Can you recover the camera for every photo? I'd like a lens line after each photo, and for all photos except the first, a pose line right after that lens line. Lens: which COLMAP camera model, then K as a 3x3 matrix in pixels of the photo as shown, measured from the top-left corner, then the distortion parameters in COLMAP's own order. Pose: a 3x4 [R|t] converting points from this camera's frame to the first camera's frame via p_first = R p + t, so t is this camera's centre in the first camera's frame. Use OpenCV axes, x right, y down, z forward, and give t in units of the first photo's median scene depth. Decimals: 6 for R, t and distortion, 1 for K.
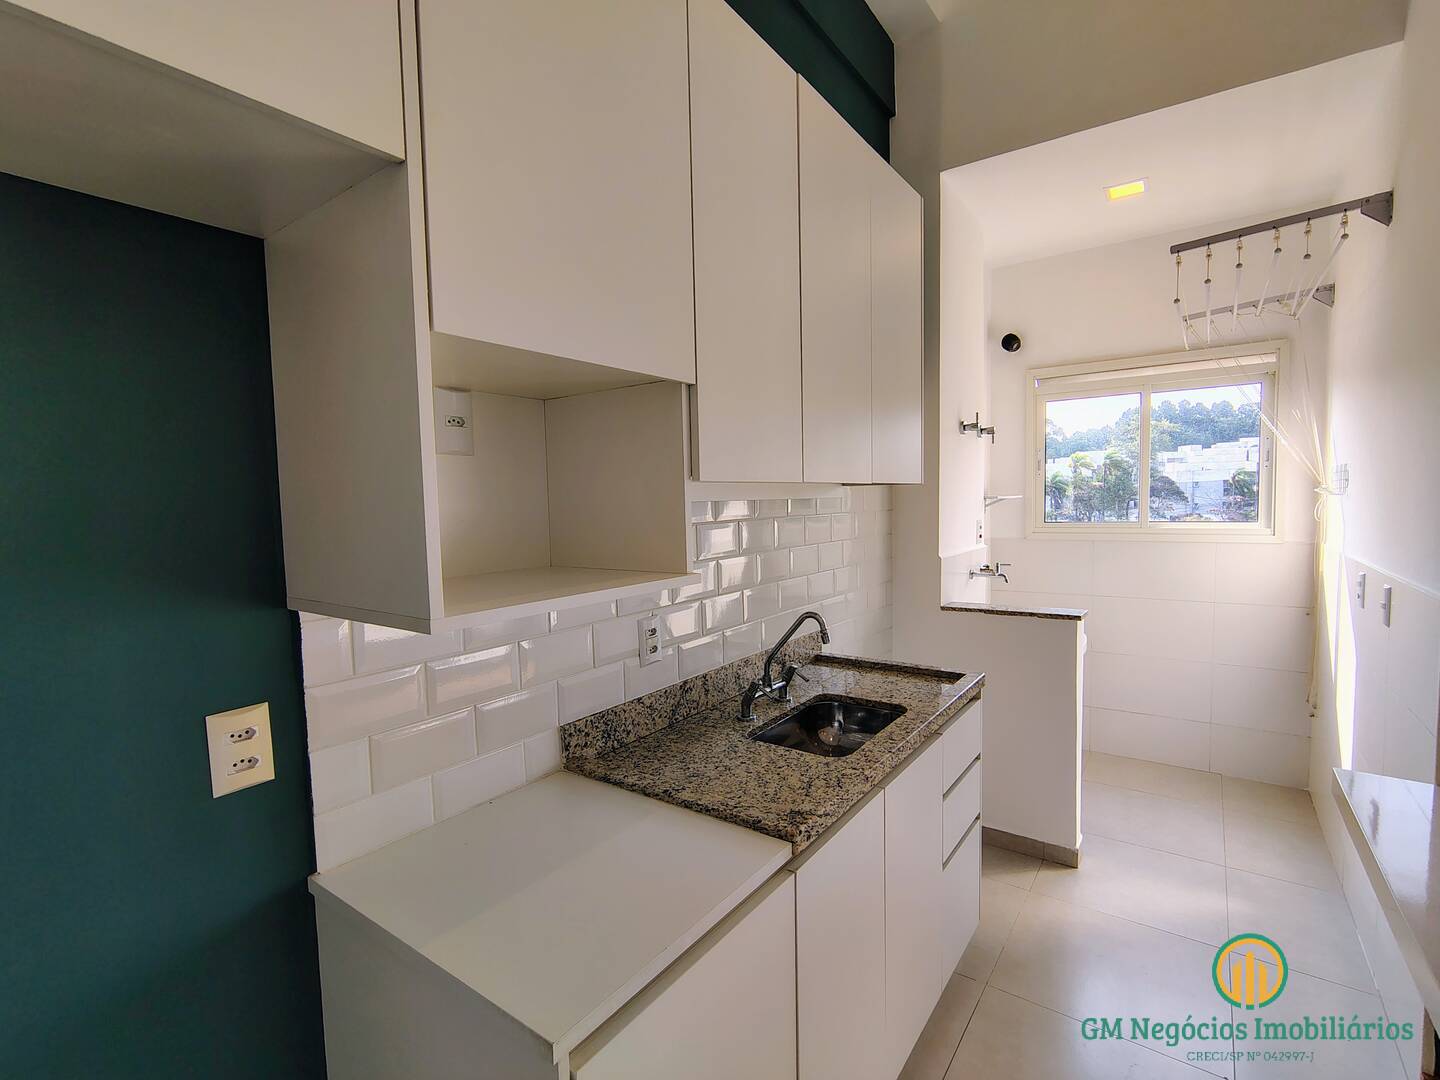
lens RADIAL K [[676.9, 0, 722.0], [0, 676.9, 542.9], [0, 0, 1]] dist [-0.011309, 0.007754]
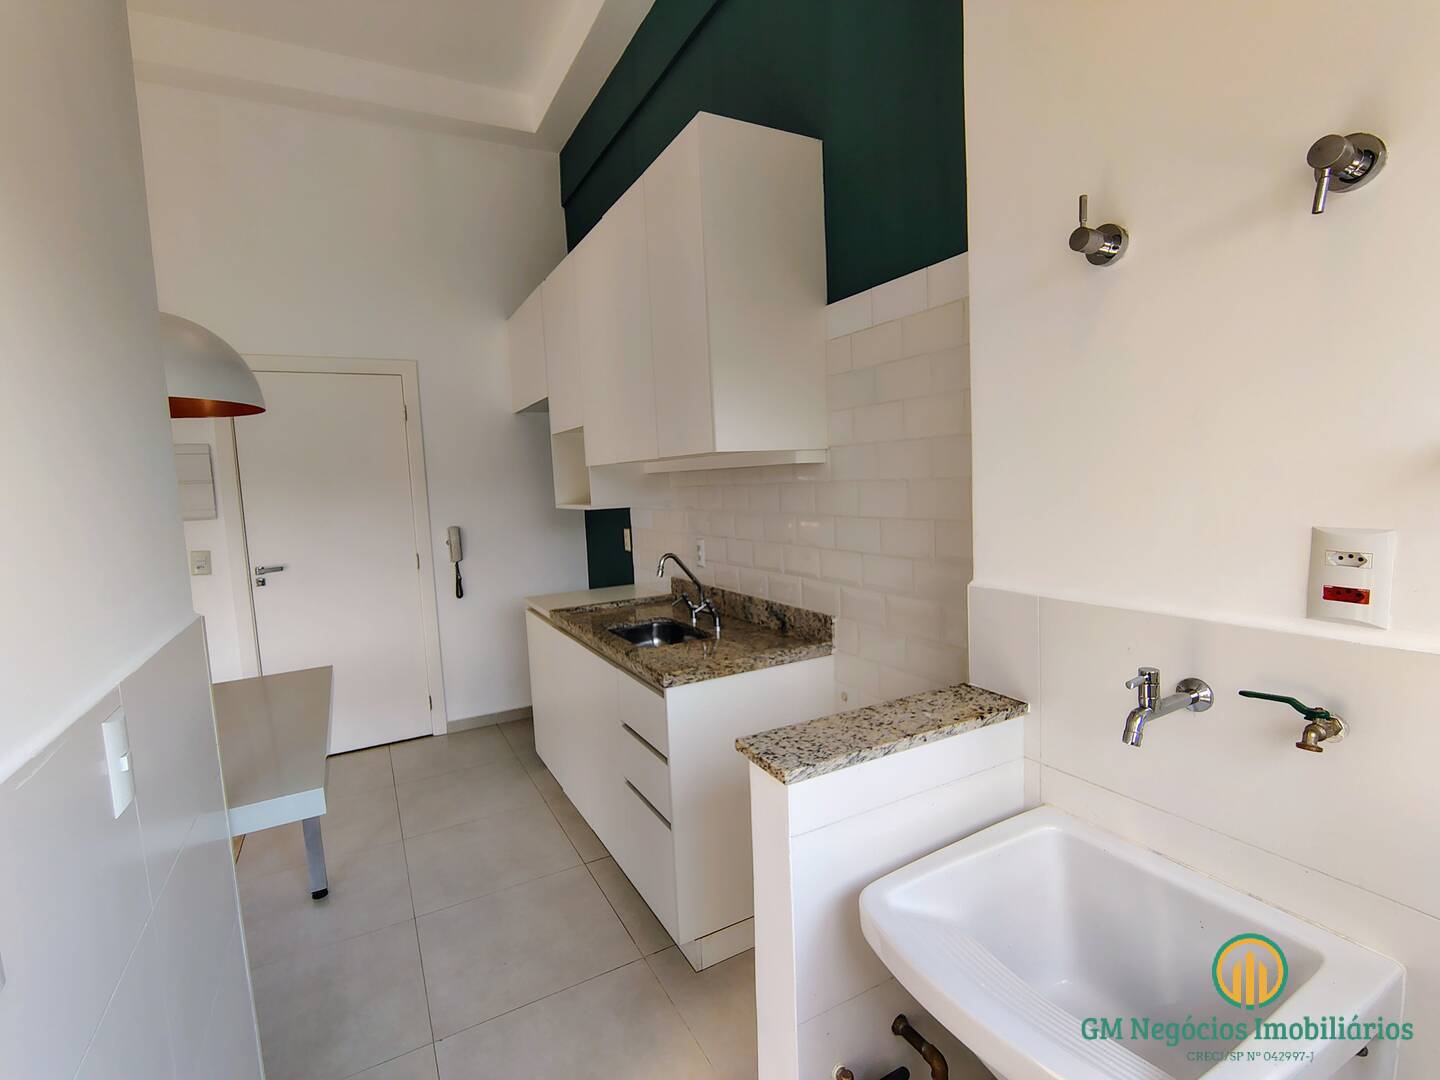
lens RADIAL K [[676.9, 0, 722.0], [0, 676.9, 542.9], [0, 0, 1]] dist [-0.011309, 0.007754]
pose [[-0.431697, 0.128536, -0.892813, 1.413081], [-0.005747, 0.989383, 0.145217, -0.129242], [0.902000, 0.067821, -0.426376, 1.813153]]
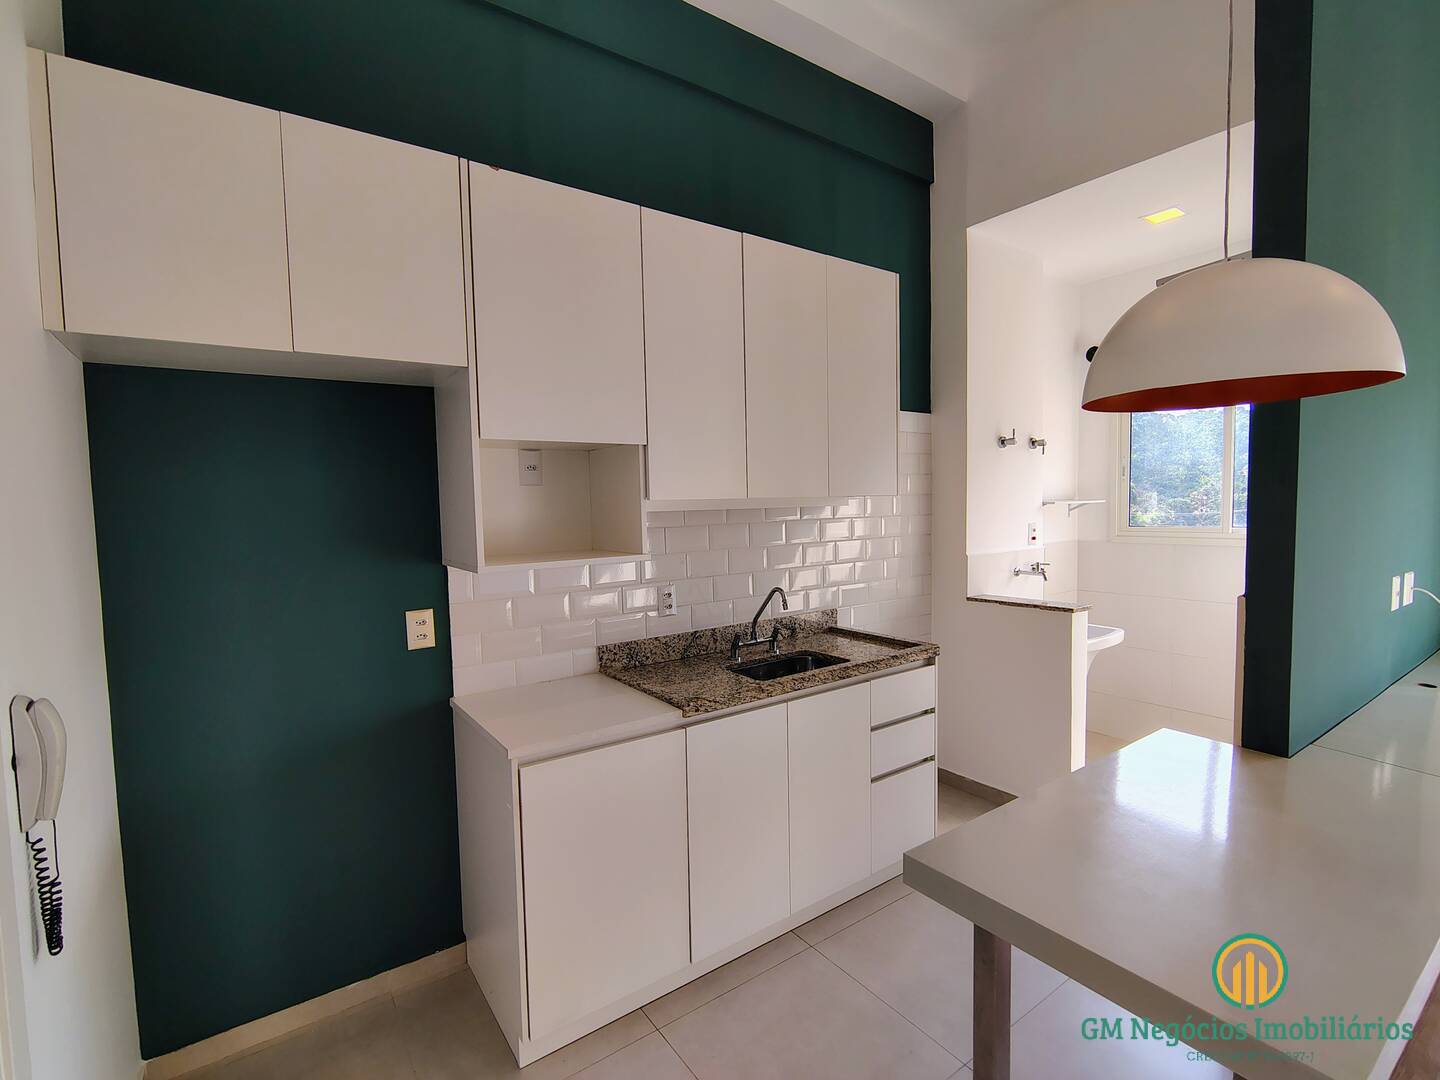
lens RADIAL K [[679.8, 0, 720.0], [0, 679.8, 540.0], [0, 0, 1]] dist [-0.002952, -0.000399]
pose [[0.945881, 0.020024, -0.323894, 0.516260], [-0.020050, 0.999794, 0.003257, -0.000743], [0.323892, 0.003413, 0.946088, -0.428636]]
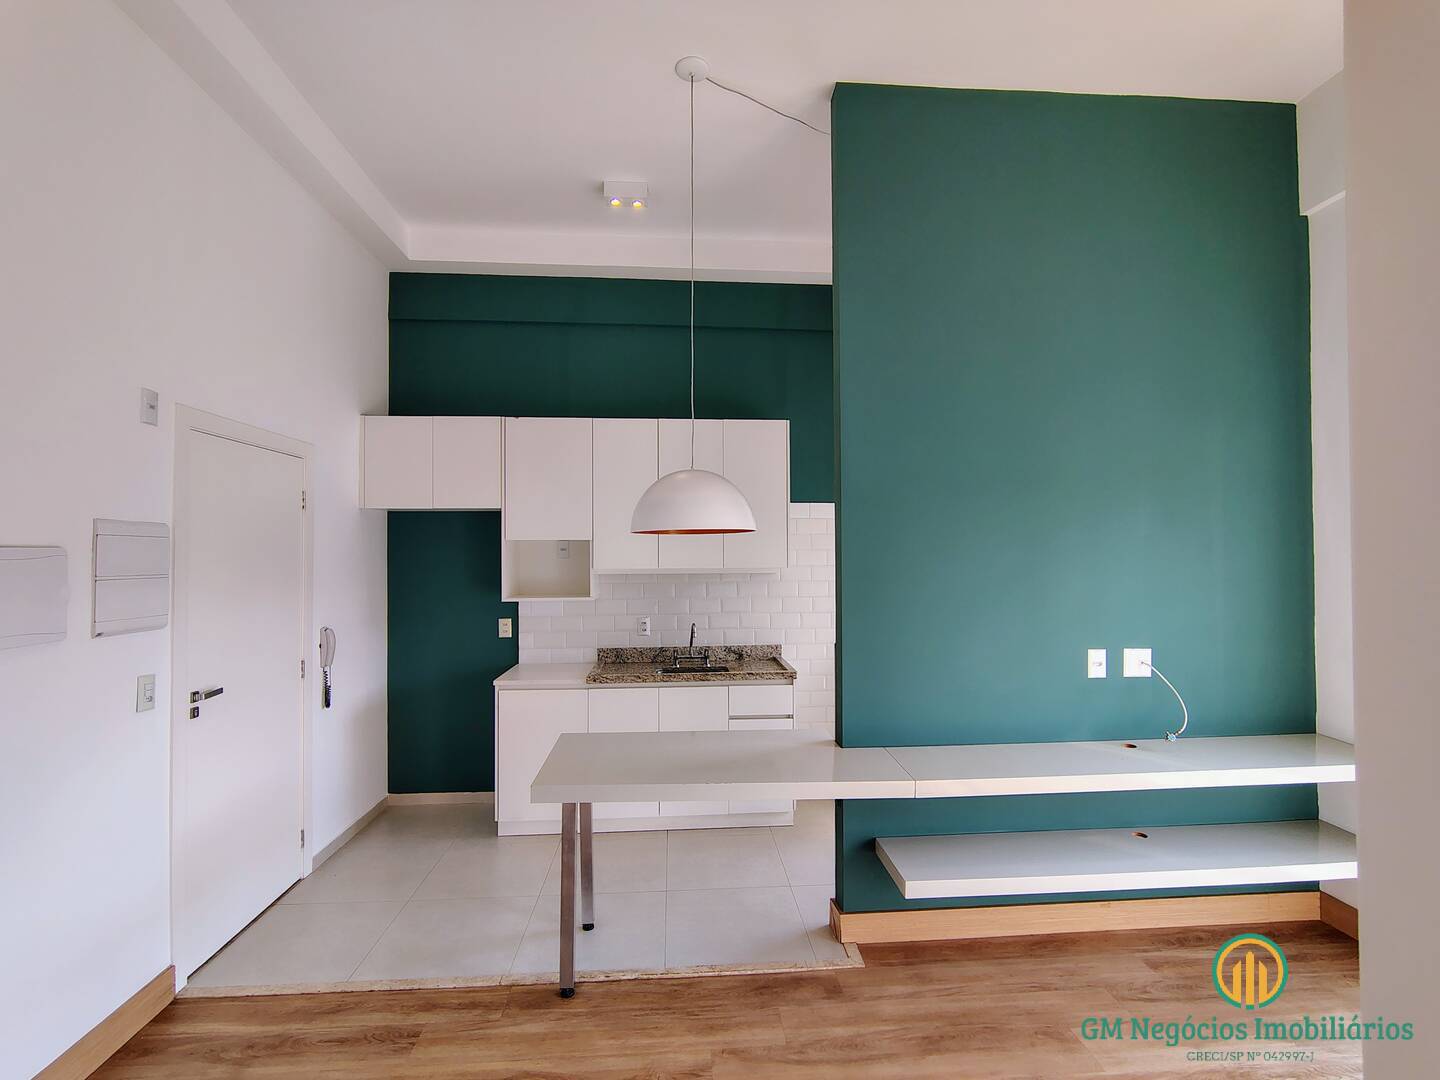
lens RADIAL K [[676.9, 0, 722.0], [0, 676.9, 542.9], [0, 0, 1]] dist [-0.011309, 0.007754]
pose [[0.639697, 0.007880, -0.768587, 2.128984], [-0.059014, 0.997499, -0.038890, -0.094913], [0.766358, 0.070236, 0.638562, -0.458452]]
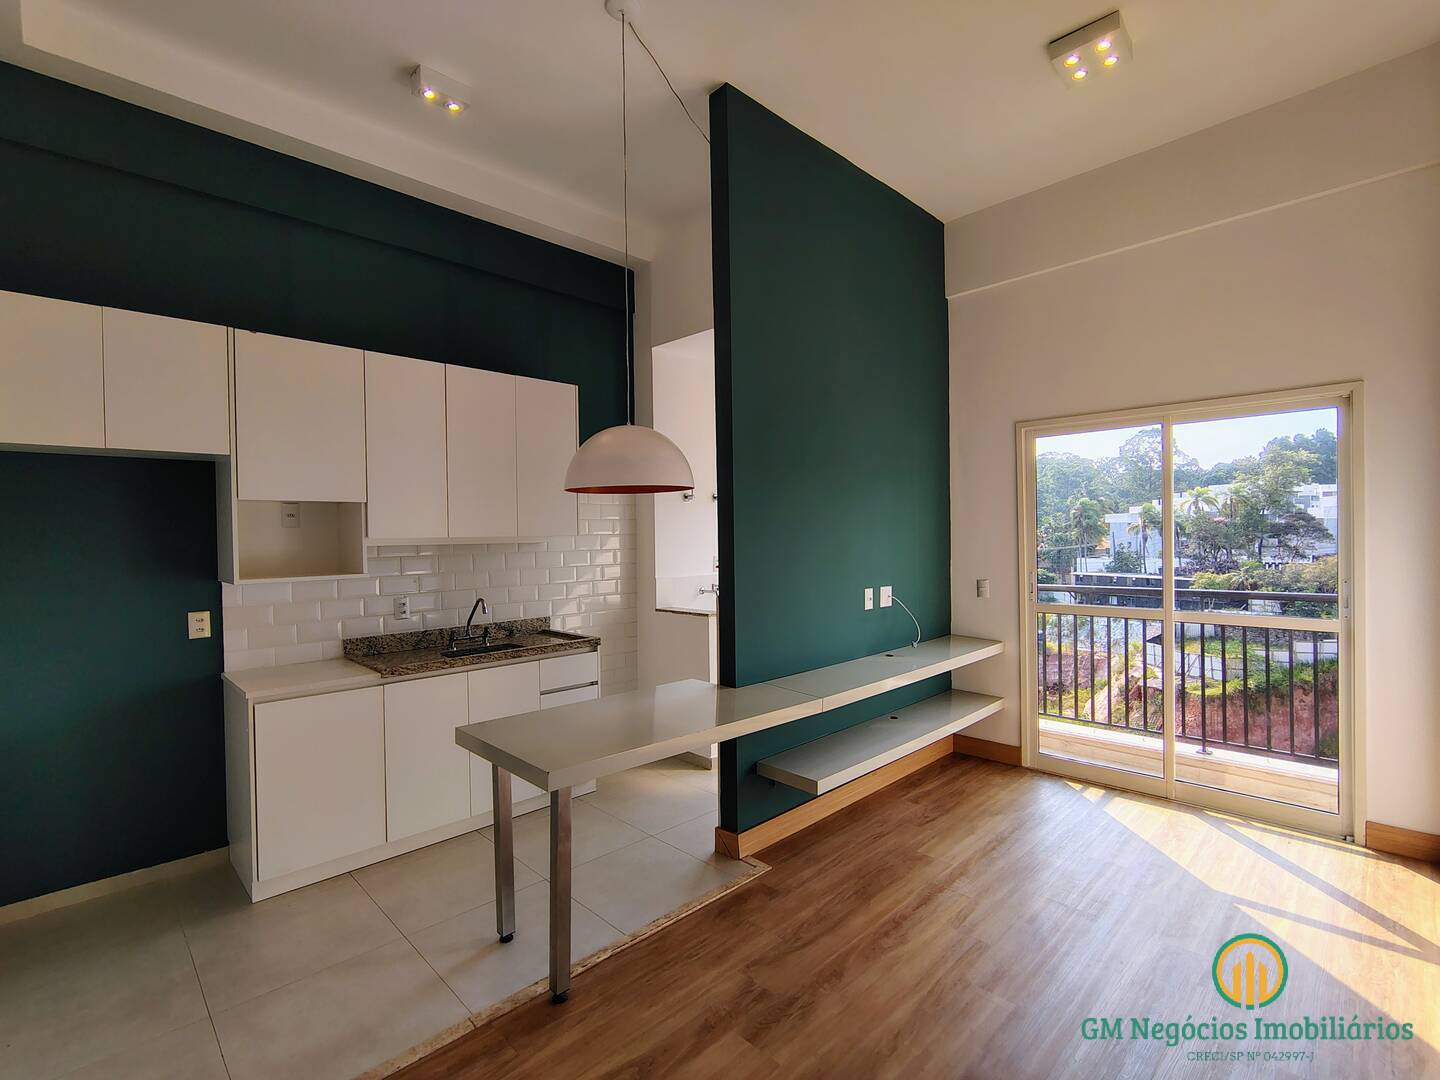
lens RADIAL K [[676.9, 0, 722.0], [0, 676.9, 542.9], [0, 0, 1]] dist [-0.011309, 0.007754]
pose [[0.985998, 0.011961, -0.166330, 1.301324], [-0.019891, 0.998739, -0.046092, 0.013522], [0.165569, 0.048755, 0.984992, -1.006380]]
